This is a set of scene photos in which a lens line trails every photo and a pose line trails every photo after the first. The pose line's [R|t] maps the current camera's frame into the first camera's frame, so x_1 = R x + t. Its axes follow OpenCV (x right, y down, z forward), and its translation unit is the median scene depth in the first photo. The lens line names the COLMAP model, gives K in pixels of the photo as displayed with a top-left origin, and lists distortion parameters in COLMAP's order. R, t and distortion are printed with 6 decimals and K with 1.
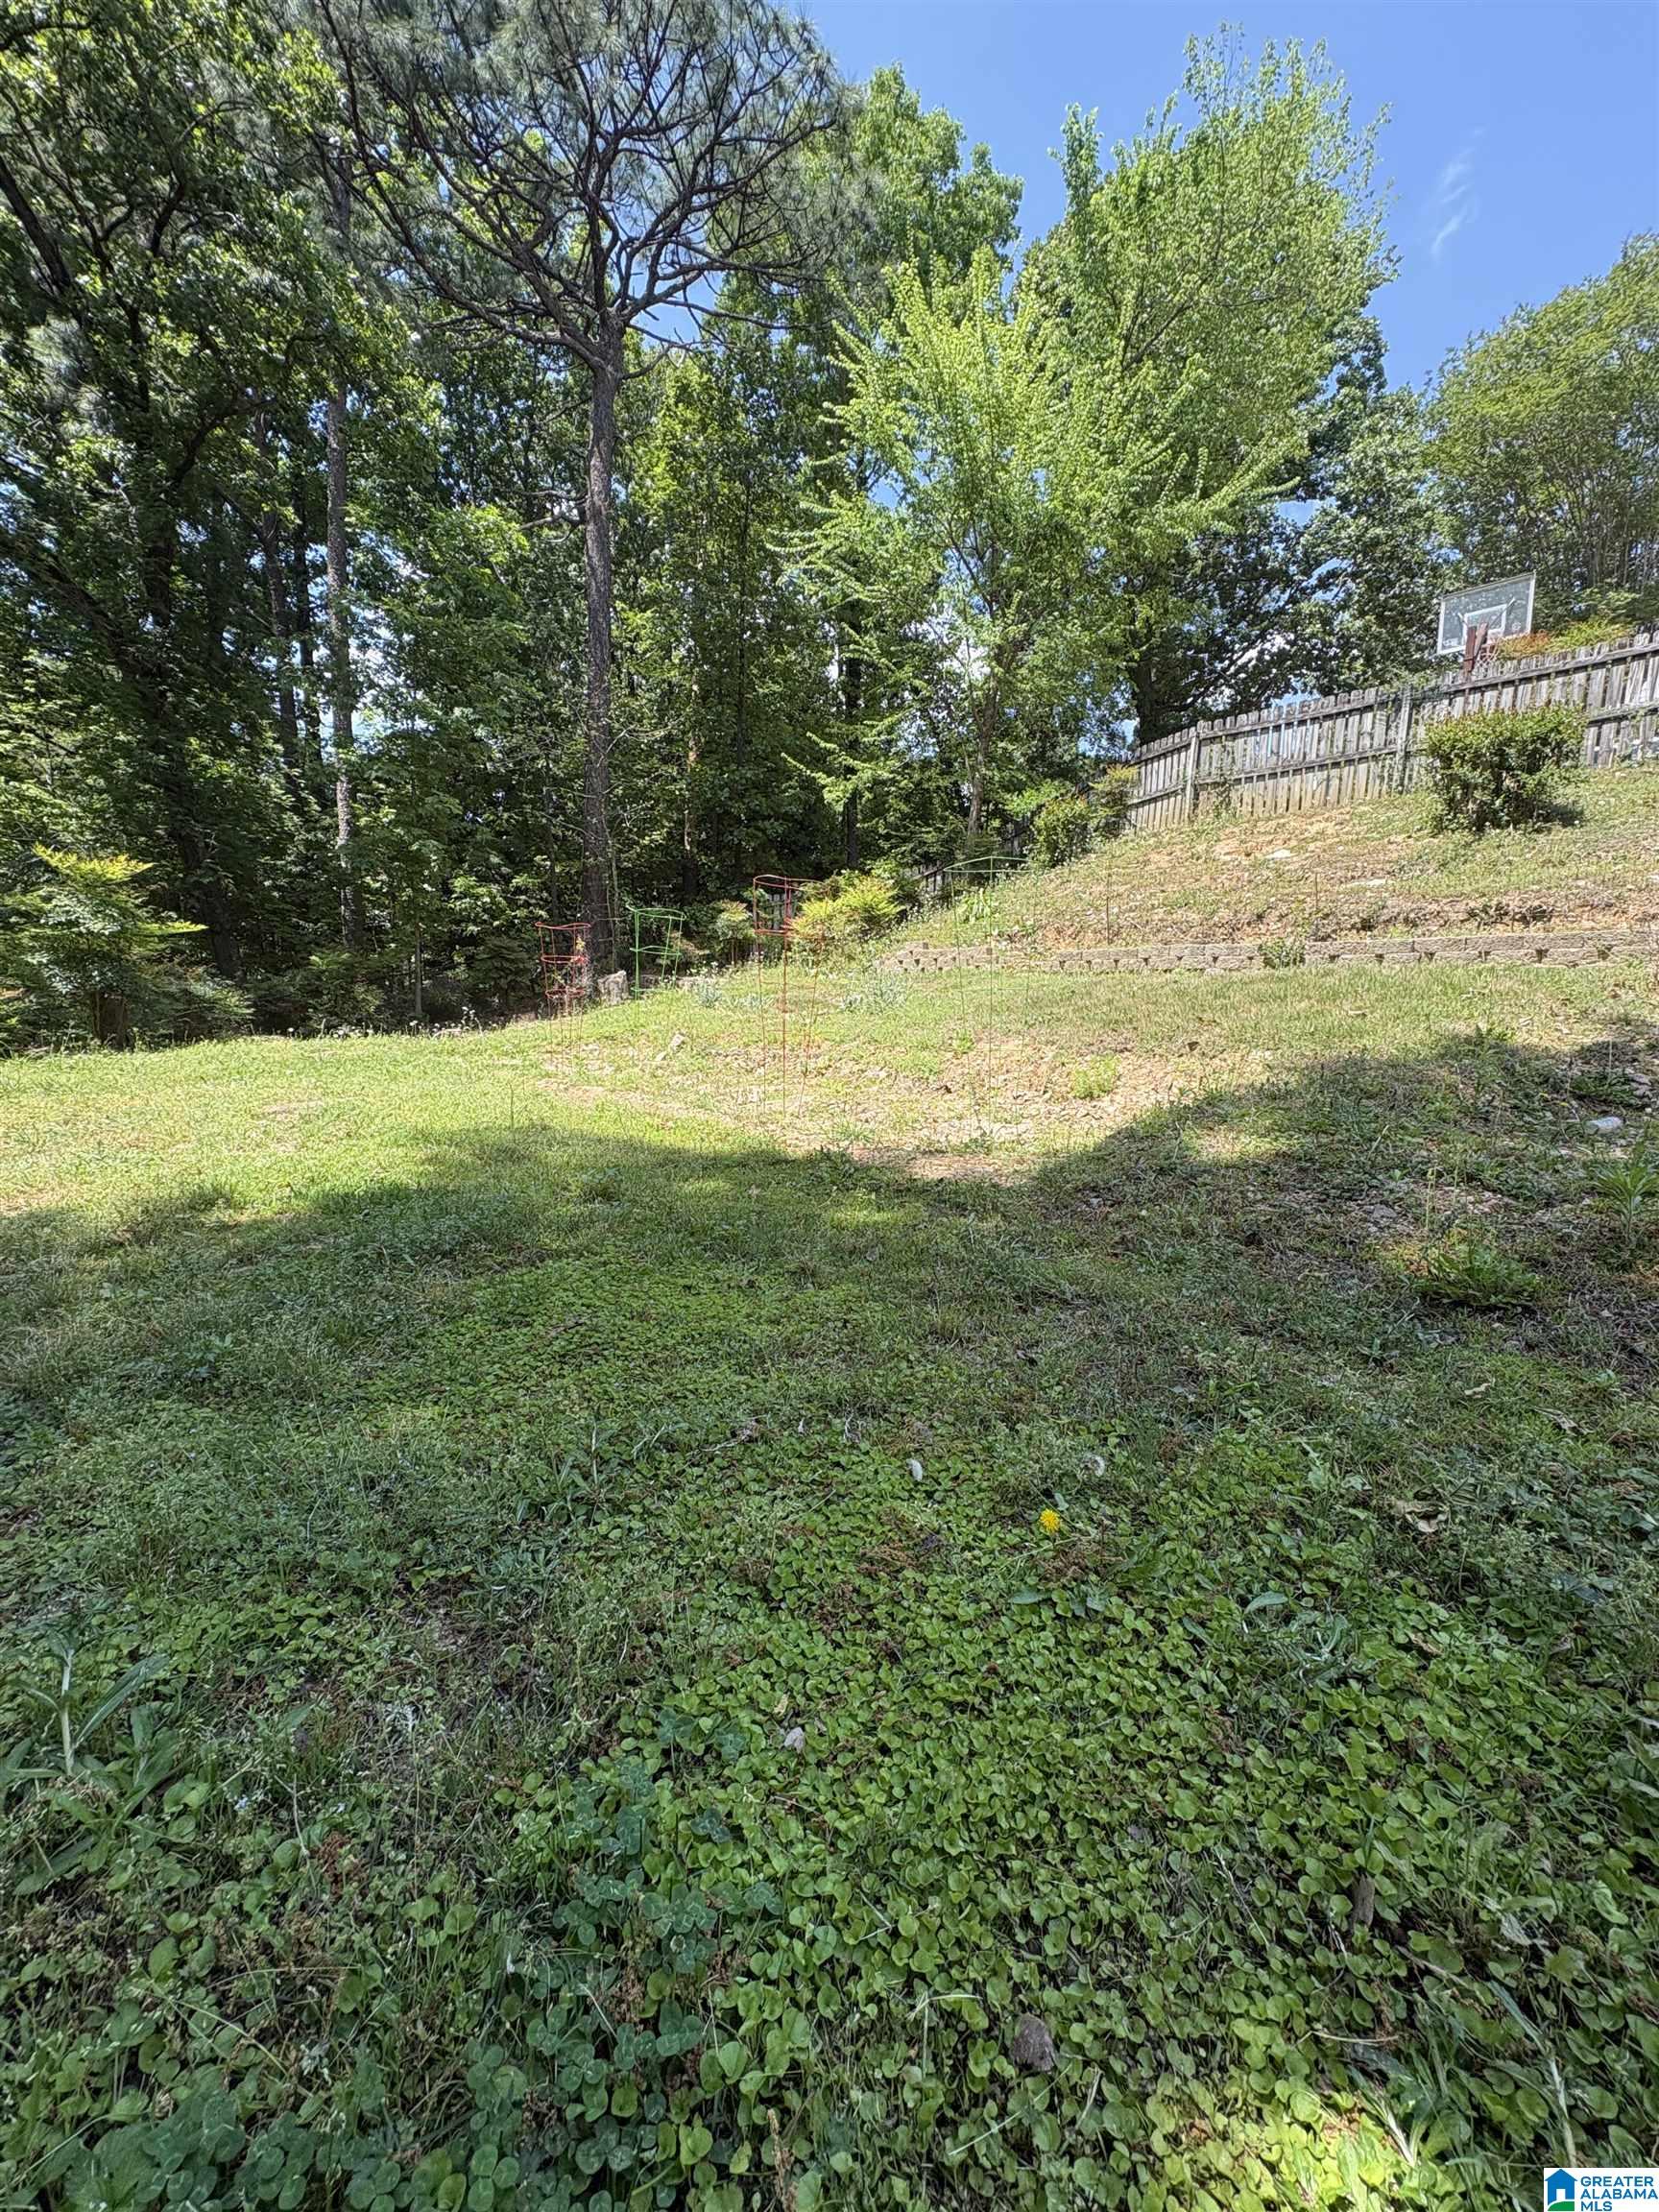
lens RADIAL K [[901.9, 0, 829.5], [0, 901.9, 1106.0], [0, 0, 1]] dist [0.000262, -0.000098]
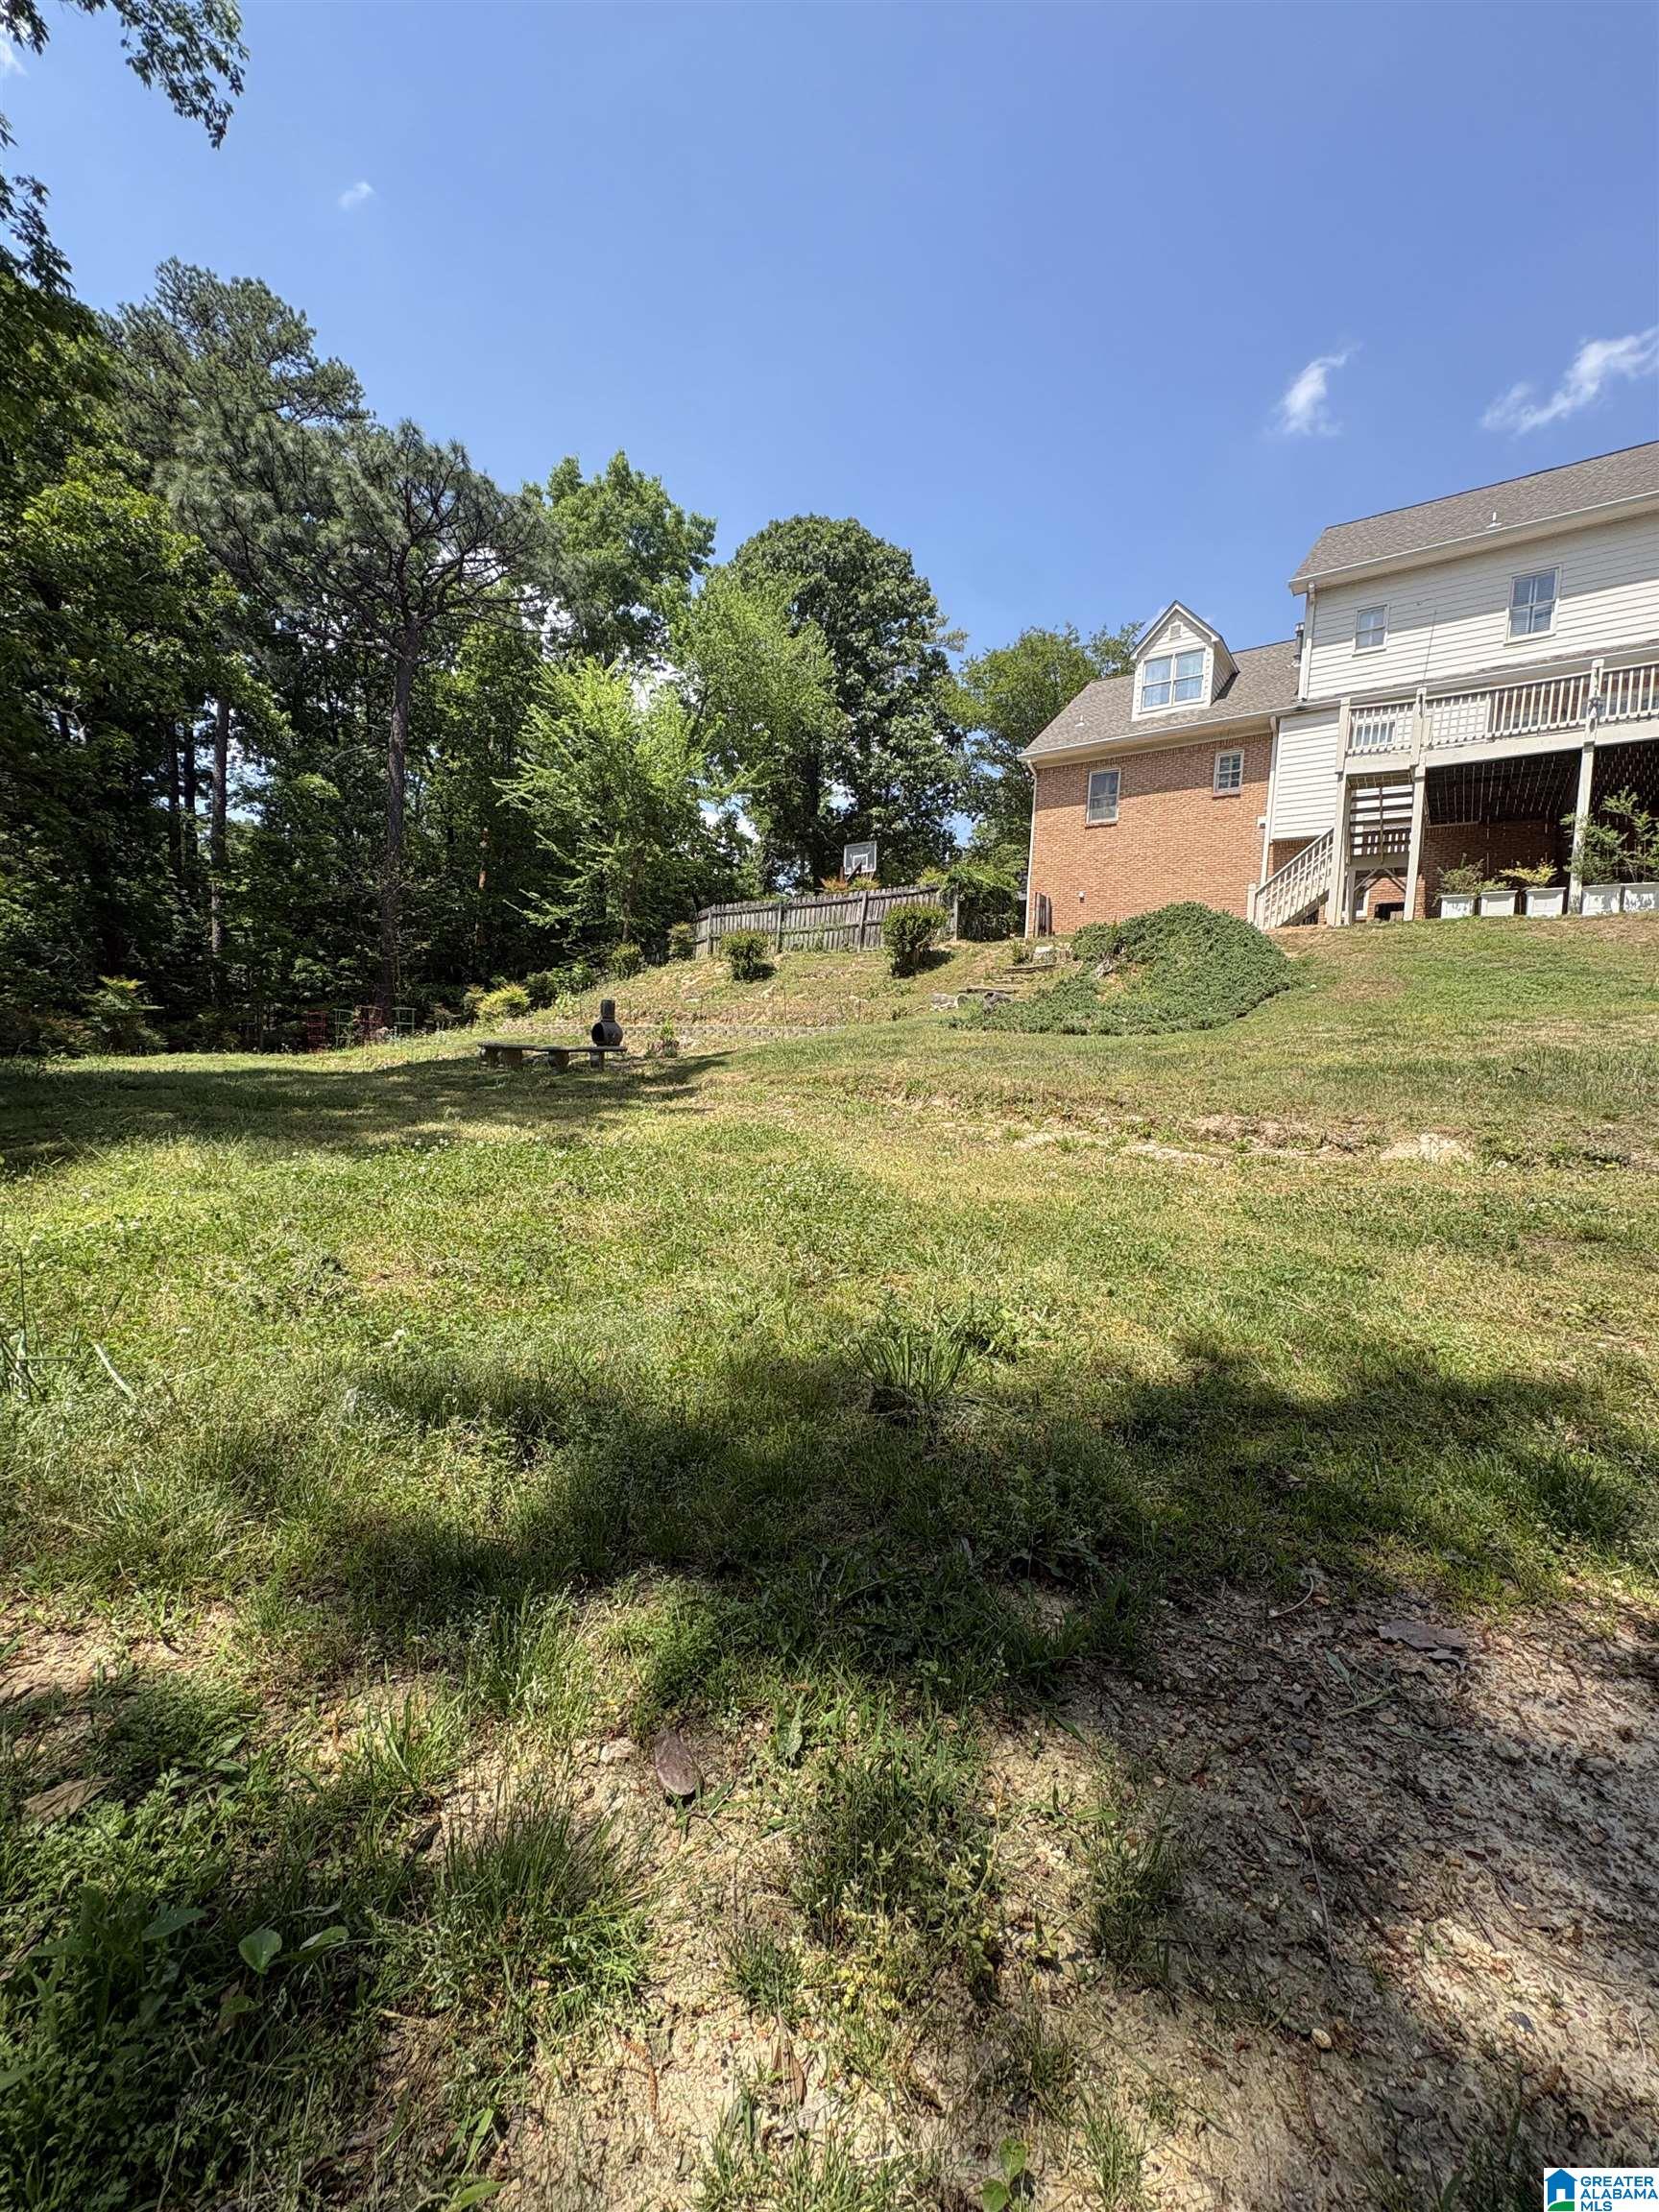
lens RADIAL K [[901.9, 0, 829.5], [0, 901.9, 1106.0], [0, 0, 1]] dist [0.000262, -0.000098]
pose [[0.991794, 0.016254, 0.126806, 0.329231], [-0.008113, 0.997887, -0.064460, 0.088153], [-0.127586, 0.062903, 0.989831, -0.680238]]
